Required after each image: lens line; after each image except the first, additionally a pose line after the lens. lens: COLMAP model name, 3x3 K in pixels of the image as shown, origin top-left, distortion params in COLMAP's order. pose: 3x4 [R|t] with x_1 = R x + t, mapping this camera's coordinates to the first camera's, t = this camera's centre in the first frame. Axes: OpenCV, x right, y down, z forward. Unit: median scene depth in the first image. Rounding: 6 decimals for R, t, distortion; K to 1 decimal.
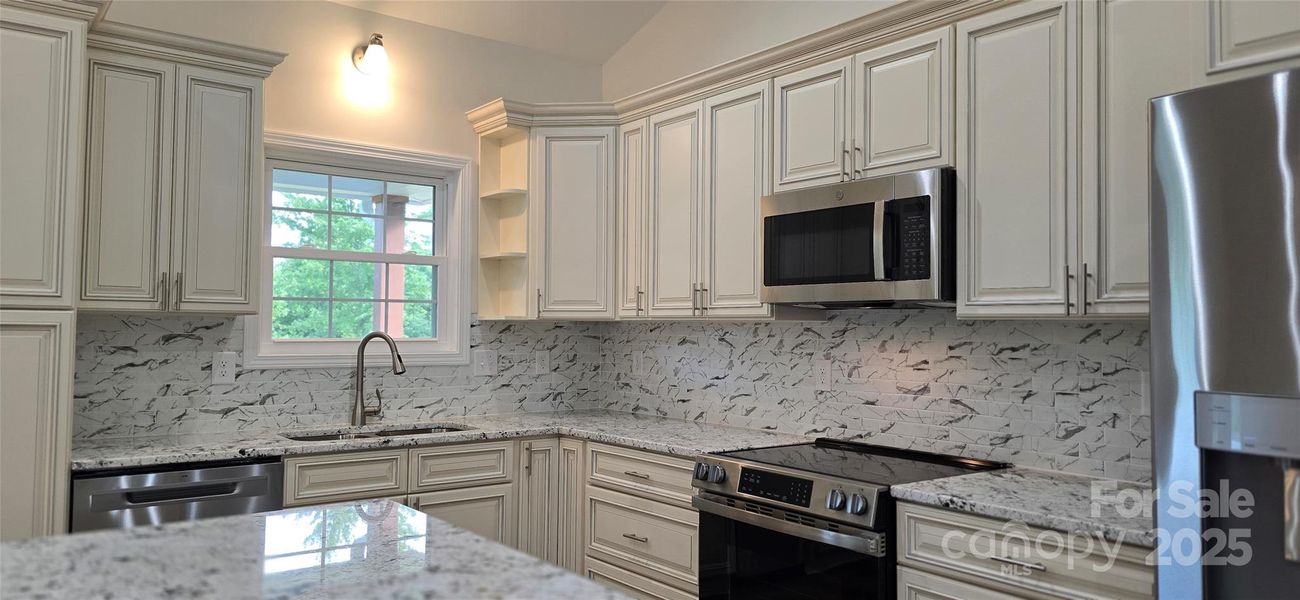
lens RADIAL K [[885.8, 0, 661.6], [0, 885.8, 298.6], [0, 0, 1]] dist [0.174906, -0.249404]
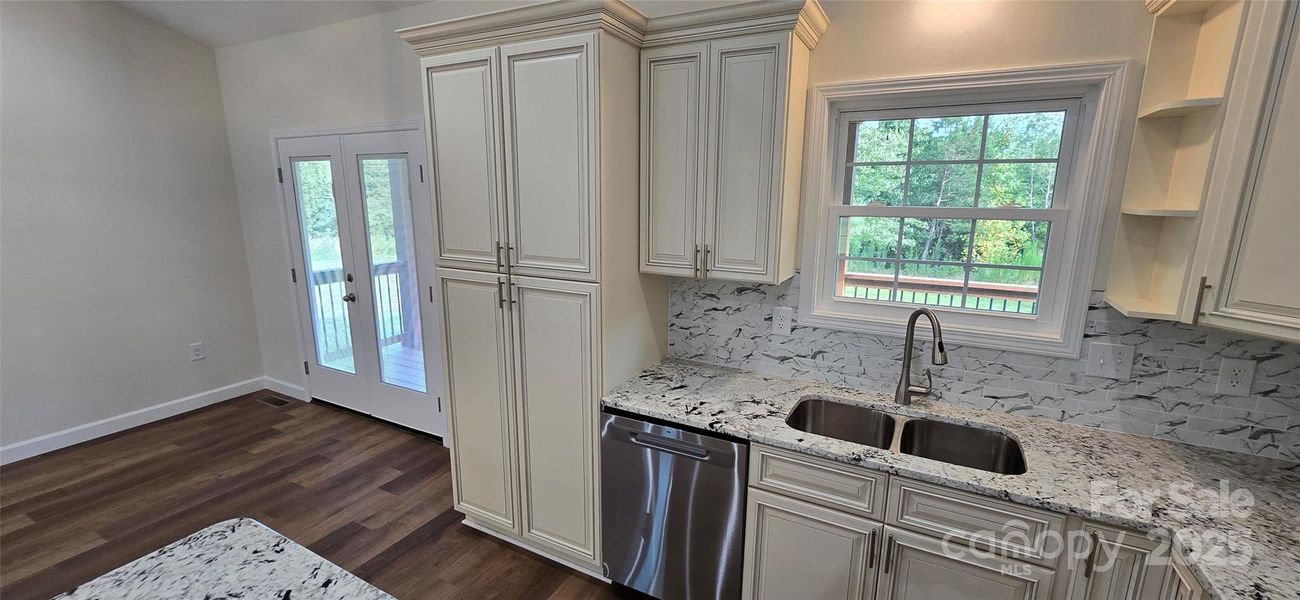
lens RADIAL K [[534.8, 0, 651.4], [0, 534.8, 302.9], [0, 0, 1]] dist [-0.000506, 0.000195]
pose [[0.404197, 0.184562, -0.895858, 0.034208], [0.027975, 0.976478, 0.213793, -0.088215], [0.914244, -0.111476, 0.389526, 0.595841]]
